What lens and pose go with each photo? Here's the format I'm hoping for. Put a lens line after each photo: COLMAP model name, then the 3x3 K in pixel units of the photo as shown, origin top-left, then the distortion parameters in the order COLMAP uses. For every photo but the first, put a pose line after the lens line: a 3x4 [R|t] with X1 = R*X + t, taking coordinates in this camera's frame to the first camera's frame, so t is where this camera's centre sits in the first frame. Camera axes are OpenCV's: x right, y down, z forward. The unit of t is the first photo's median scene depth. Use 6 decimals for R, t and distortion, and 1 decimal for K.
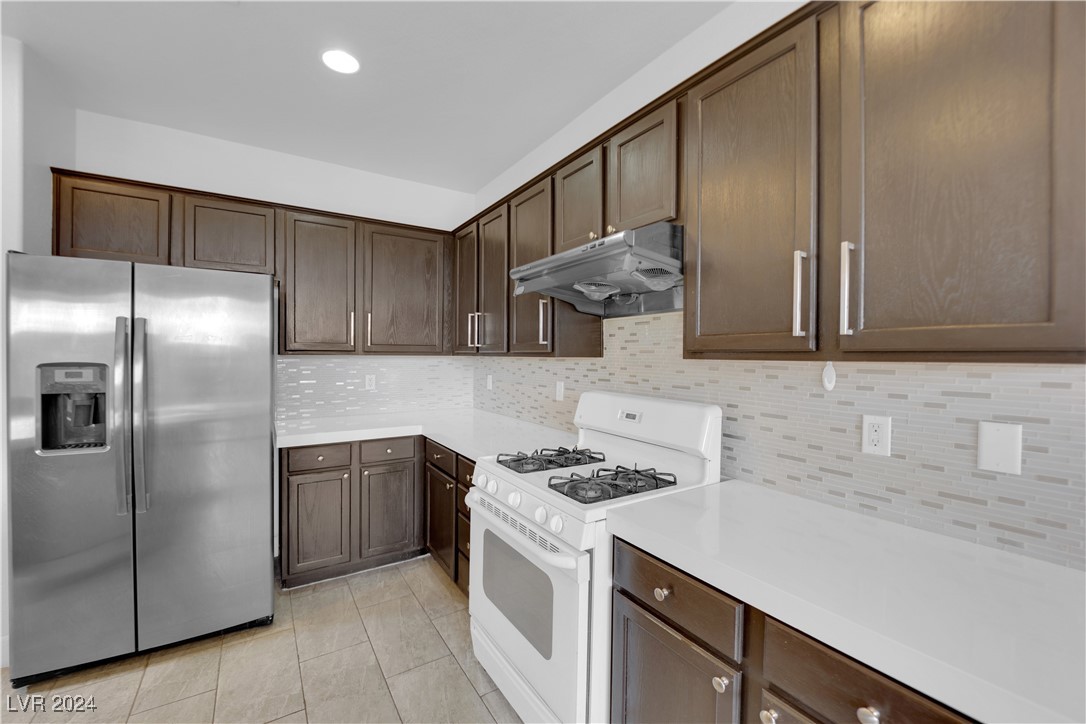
lens RADIAL K [[433.7, 0, 542.6], [0, 433.7, 358.0], [0, 0, 1]] dist [-0.000482, 0.000000]
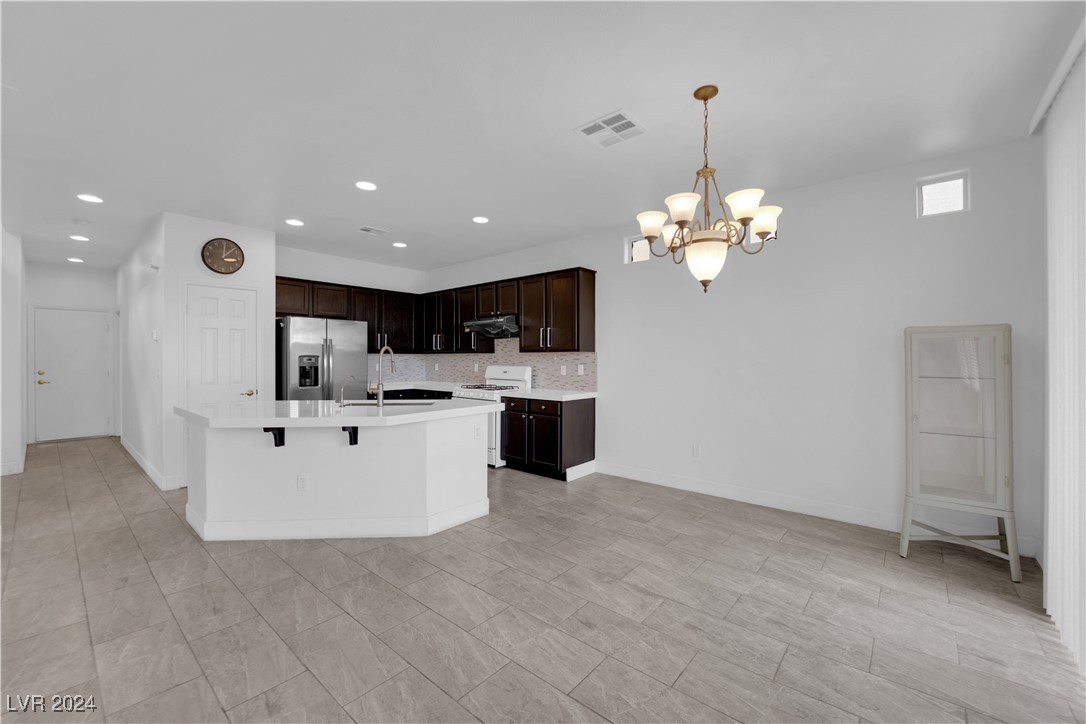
lens RADIAL K [[433.7, 0, 540.9], [0, 433.7, 359.1], [0, 0, 1]] dist [-0.000482, 0.000000]
pose [[0.957959, -0.008438, 0.286781, -0.428234], [0.010035, 0.999941, -0.004100, 0.057100], [-0.286730, 0.006806, 0.957987, -1.985934]]
